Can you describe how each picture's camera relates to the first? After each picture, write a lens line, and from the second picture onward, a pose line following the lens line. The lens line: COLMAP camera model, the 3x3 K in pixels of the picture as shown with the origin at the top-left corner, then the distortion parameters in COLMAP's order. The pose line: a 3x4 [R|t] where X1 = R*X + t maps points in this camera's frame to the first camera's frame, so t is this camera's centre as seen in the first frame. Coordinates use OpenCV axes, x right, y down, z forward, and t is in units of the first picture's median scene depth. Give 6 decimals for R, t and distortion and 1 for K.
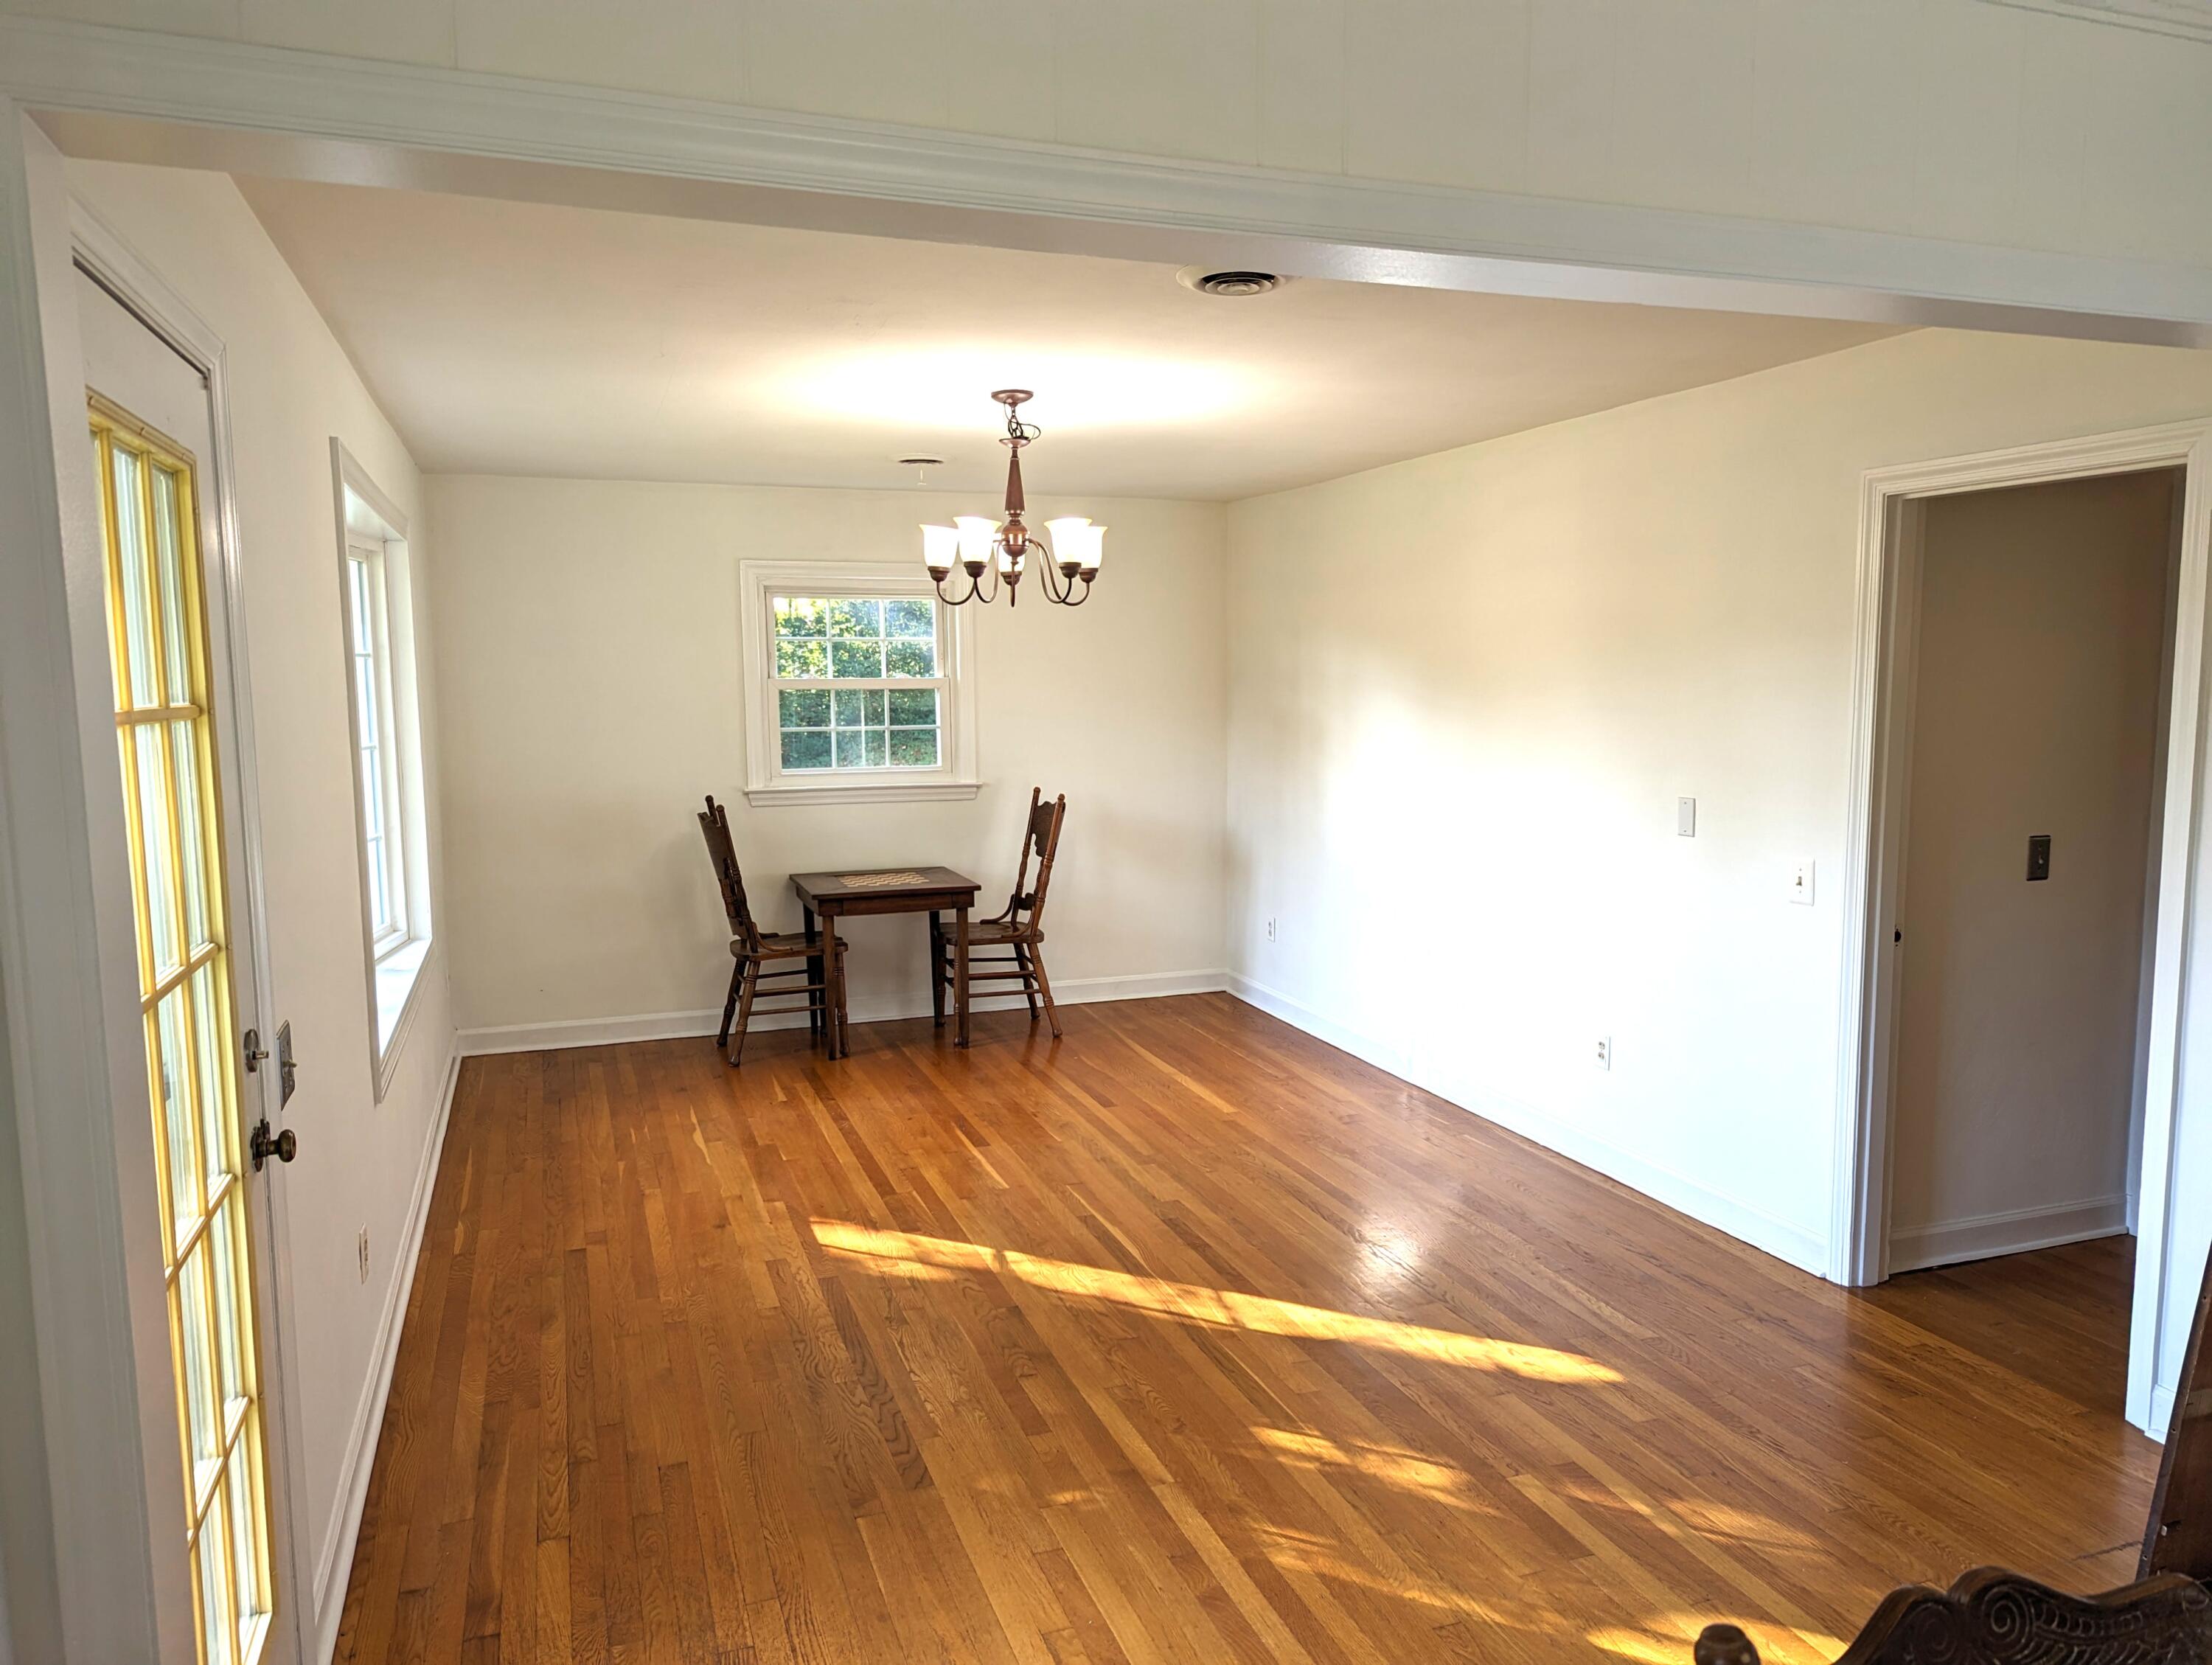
lens RADIAL K [[1565.1, 0, 1114.3], [0, 1565.1, 837.2], [0, 0, 1]] dist [0.067576, -0.061742]
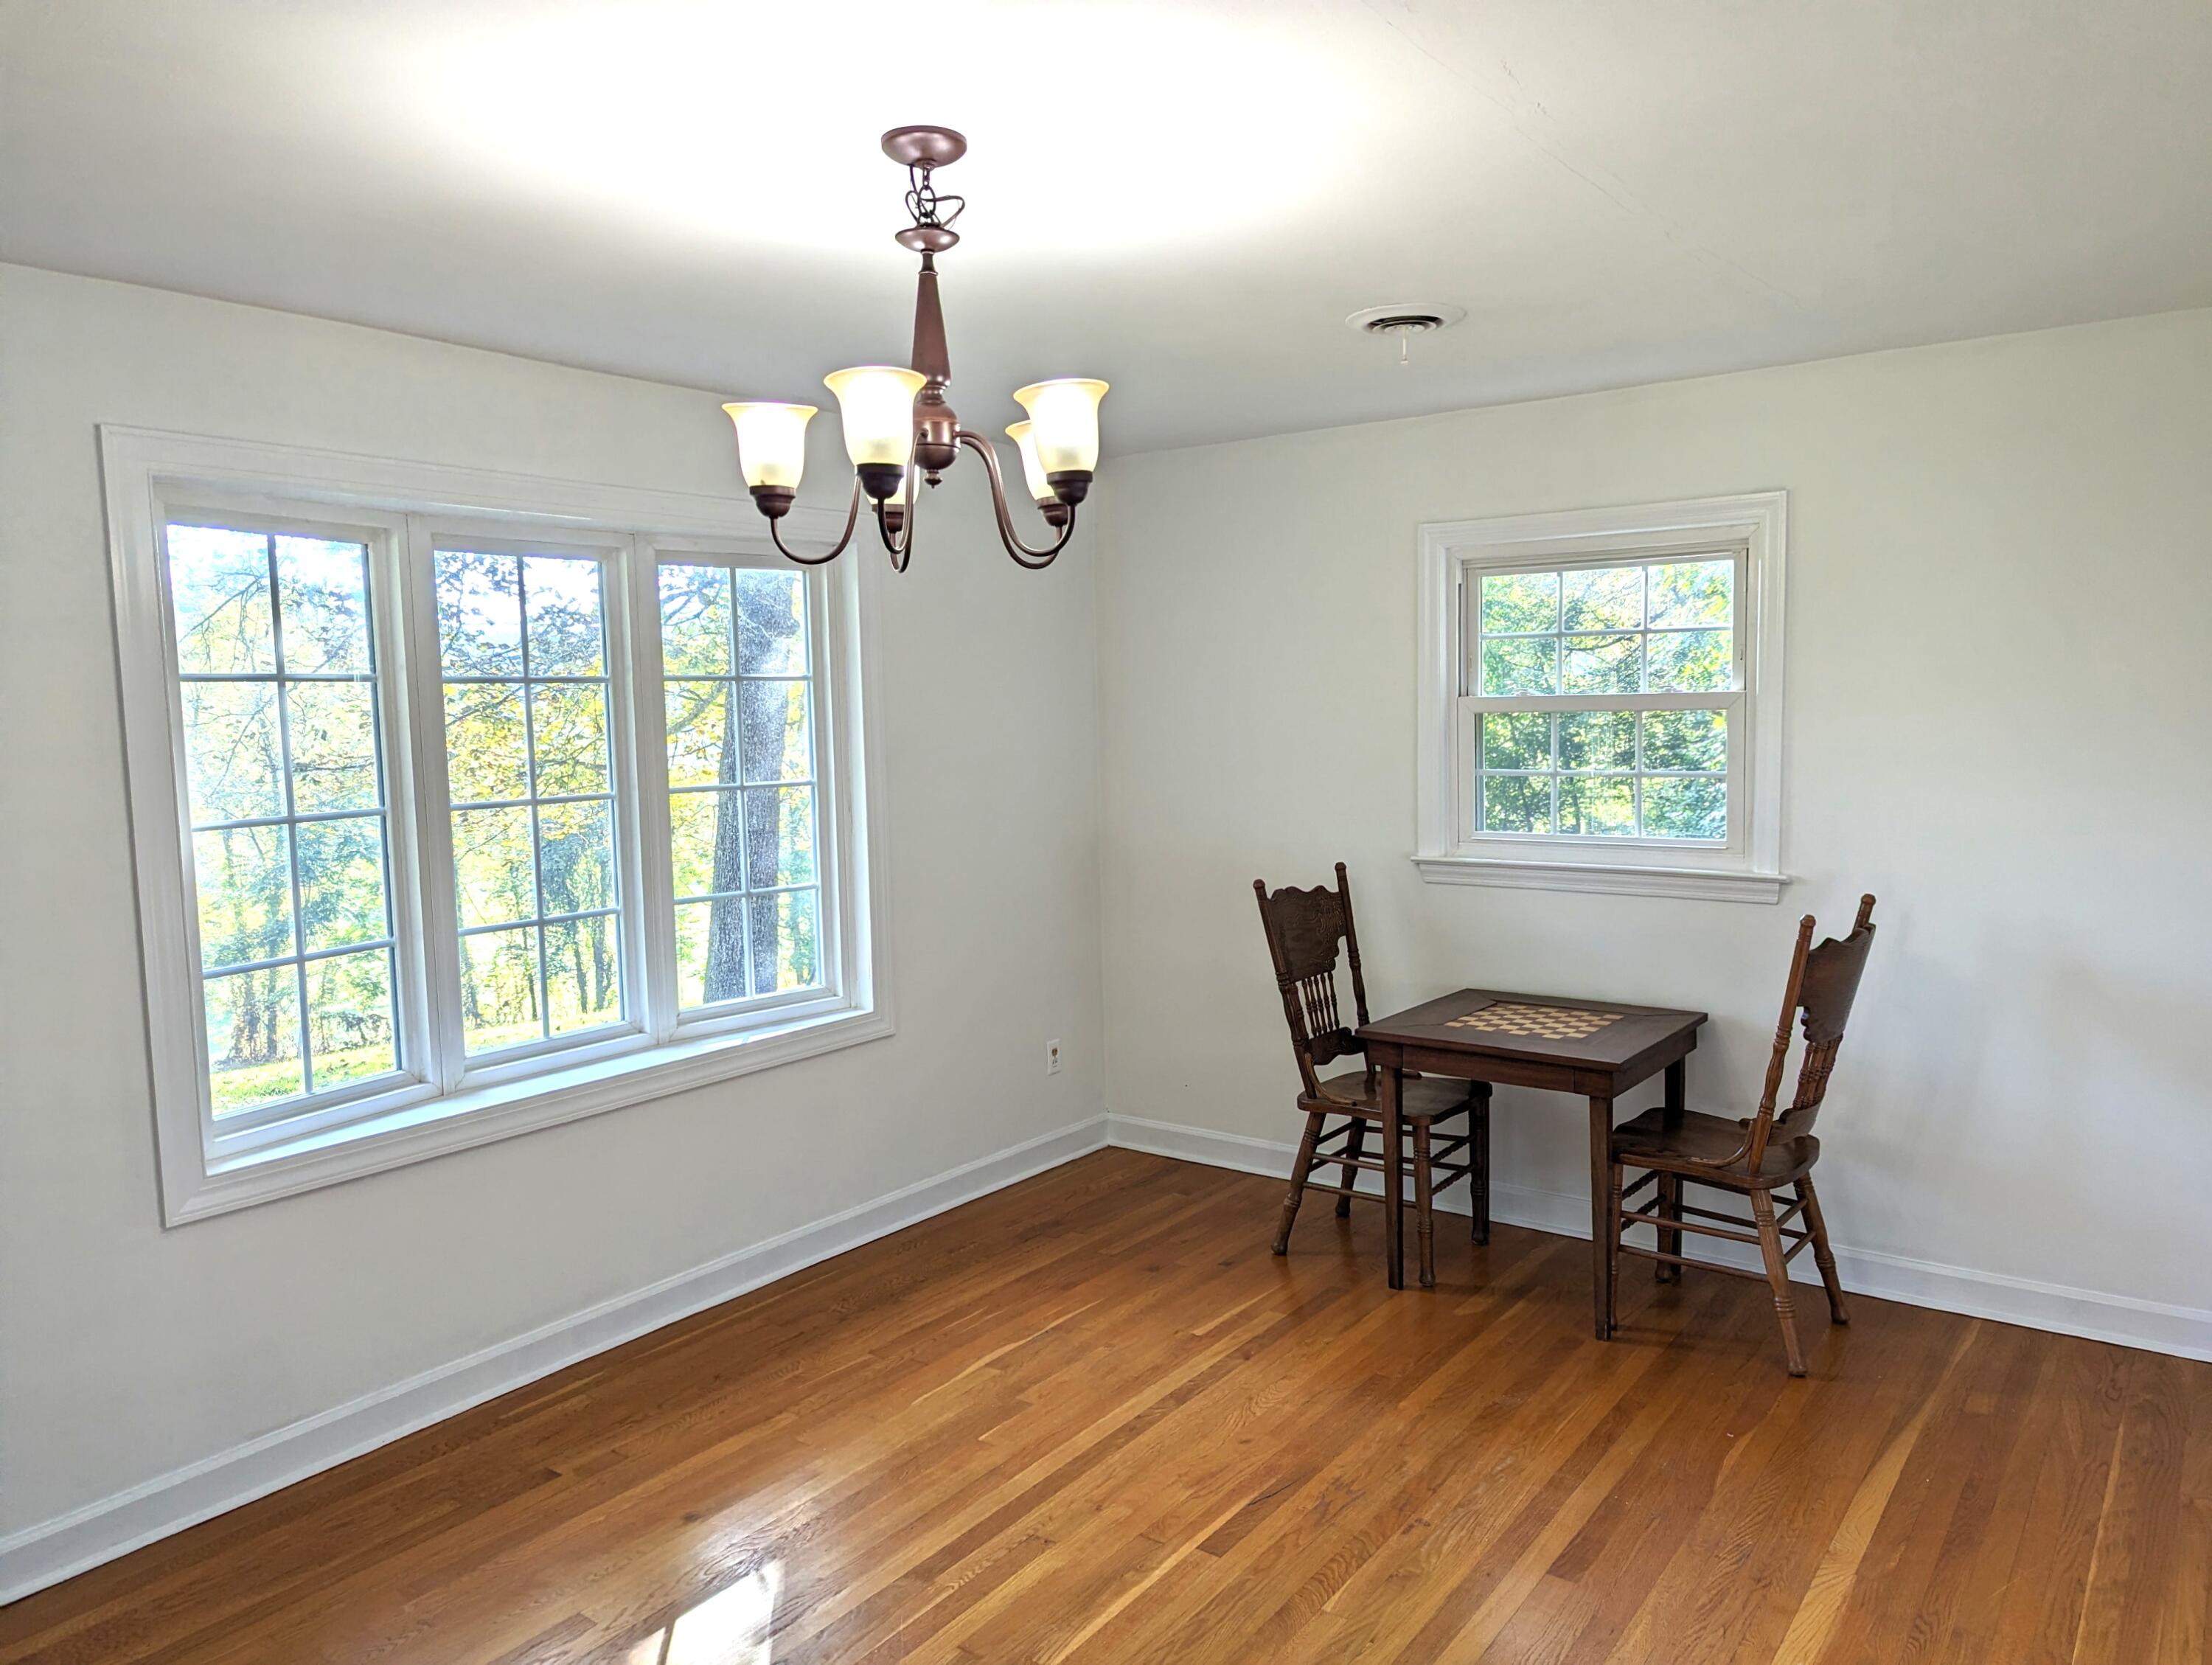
lens RADIAL K [[1565.1, 0, 1114.3], [0, 1565.1, 837.2], [0, 0, 1]] dist [0.067576, -0.061742]
pose [[0.558848, 0.071506, -0.826181, 0.297449], [-0.072446, 0.996676, 0.037258, -0.062496], [0.826100, 0.039031, 0.562171, 0.574708]]
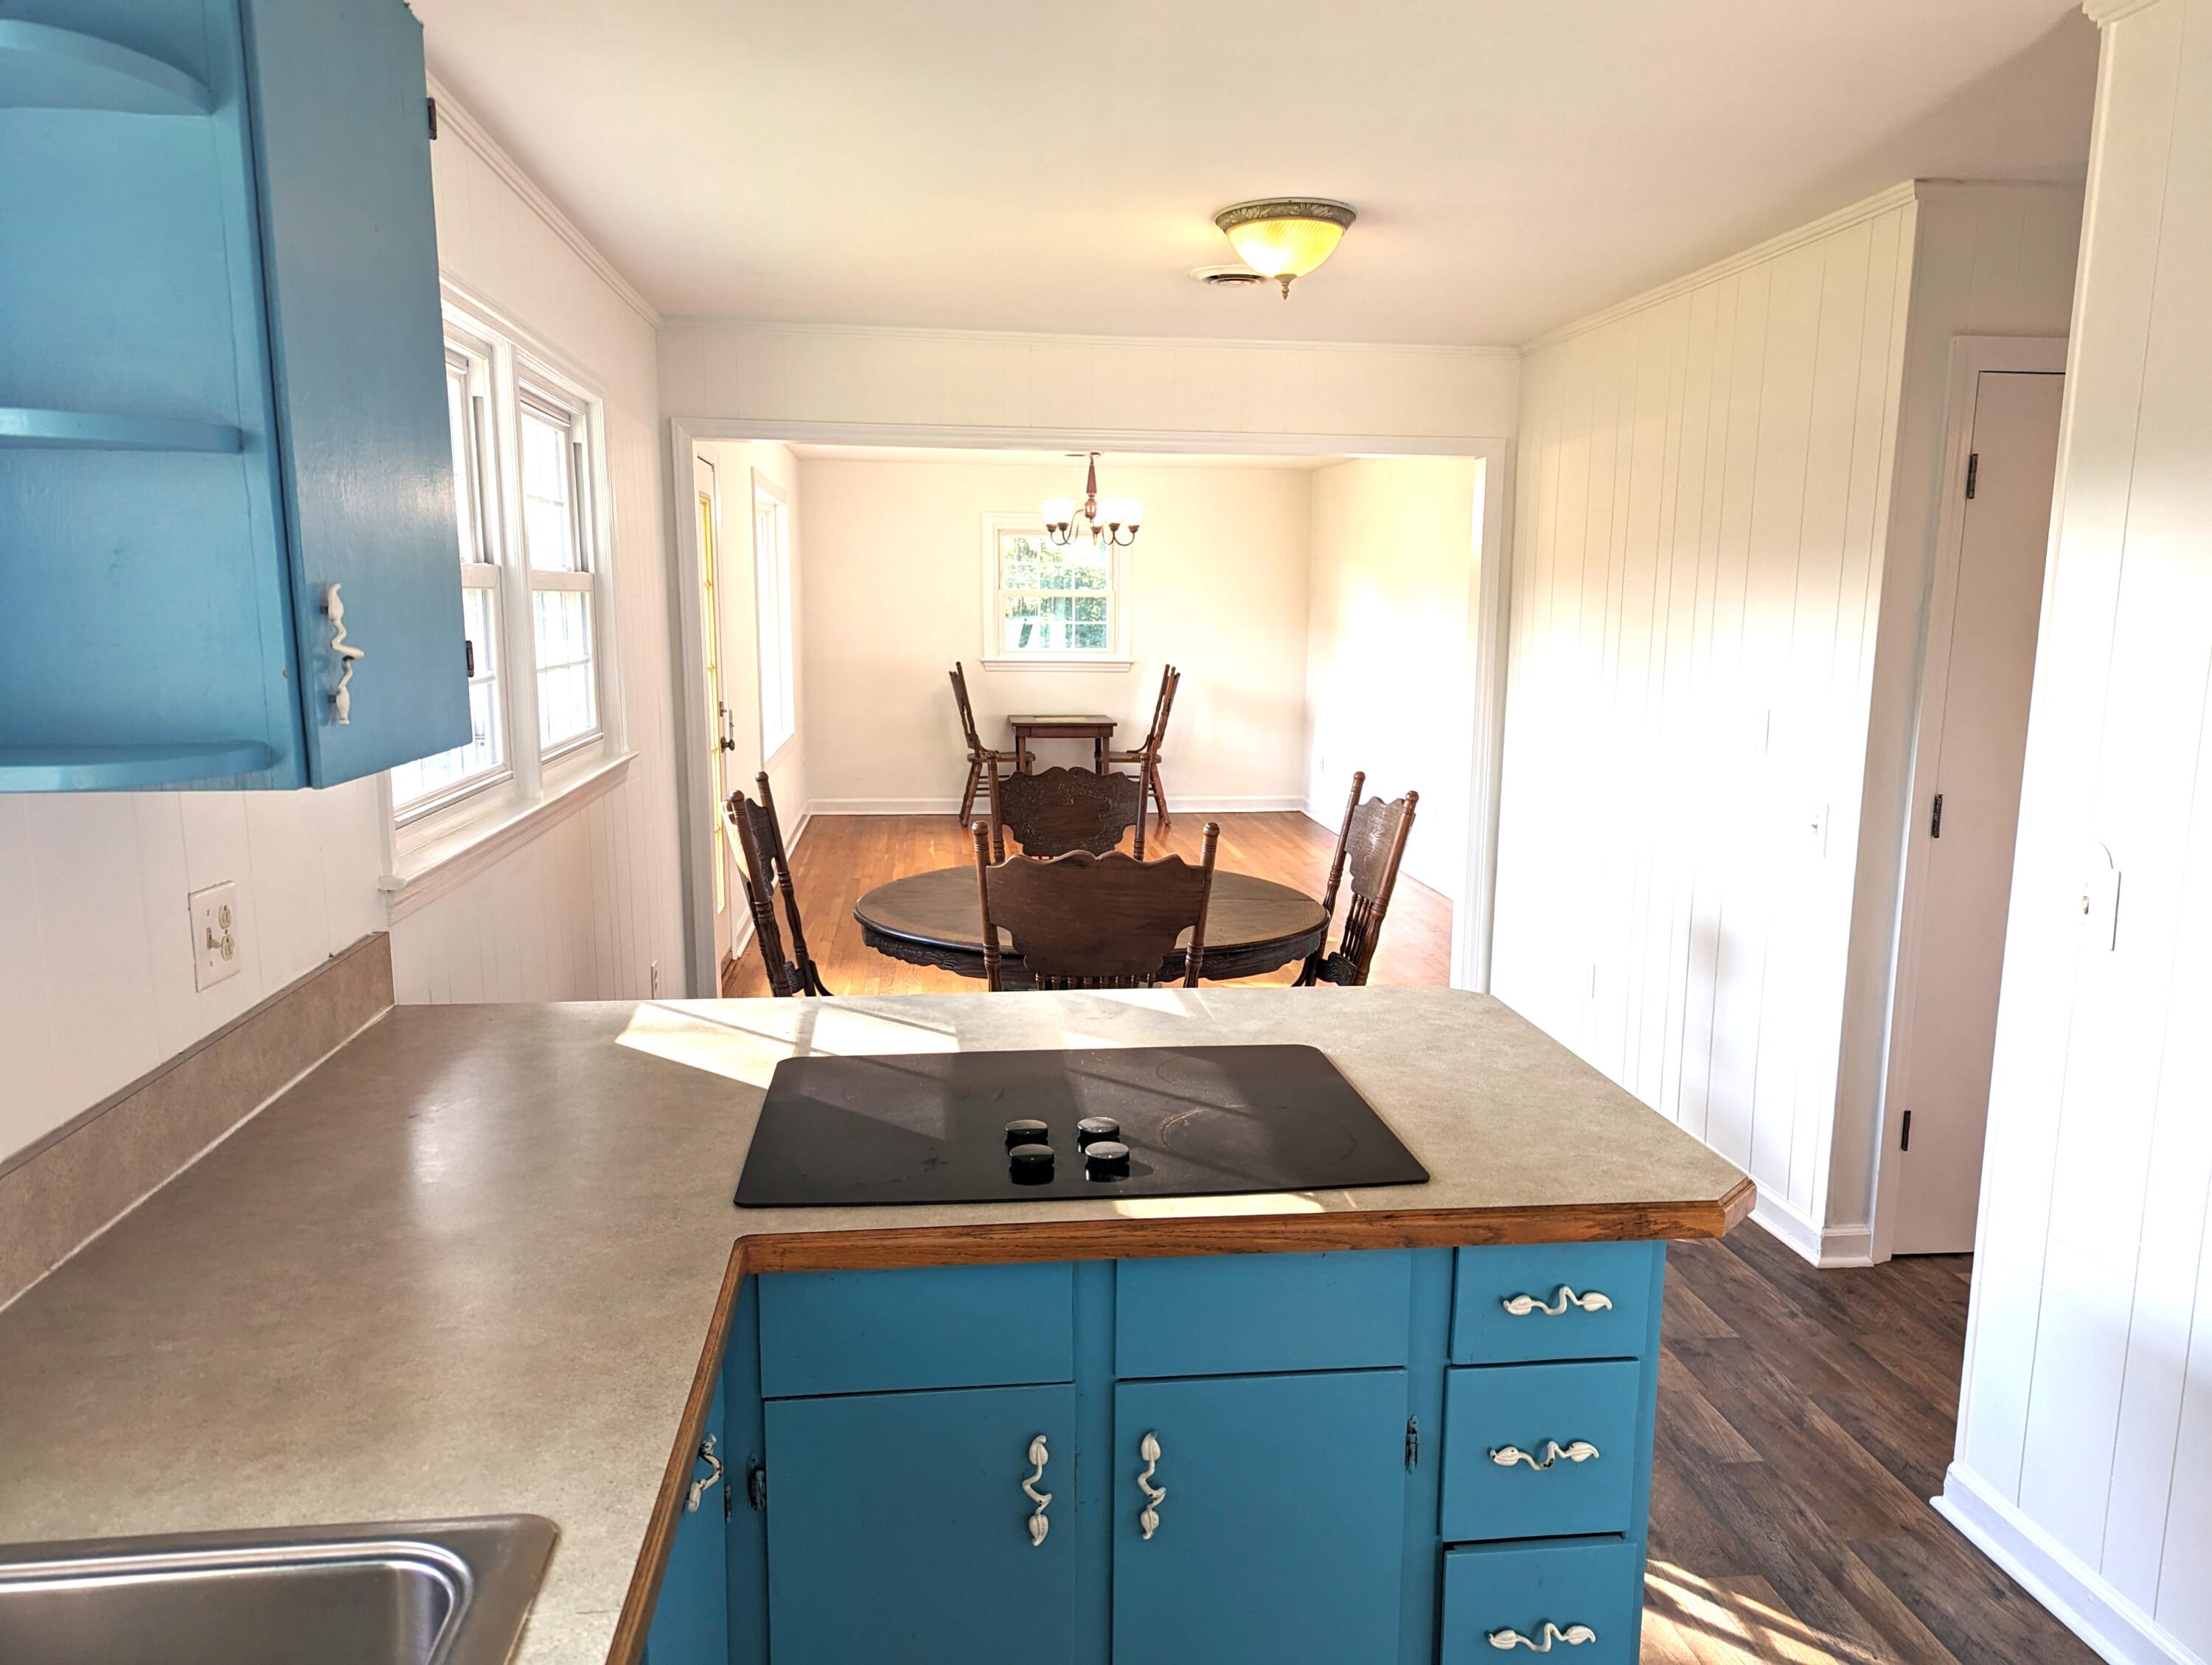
lens RADIAL K [[1565.1, 0, 1114.3], [0, 1565.1, 837.2], [0, 0, 1]] dist [0.067576, -0.061742]
pose [[0.974811, 0.051015, -0.217118, 0.282076], [-0.041895, 0.998044, 0.046405, 0.079093], [0.219061, -0.036140, 0.975042, -0.590748]]
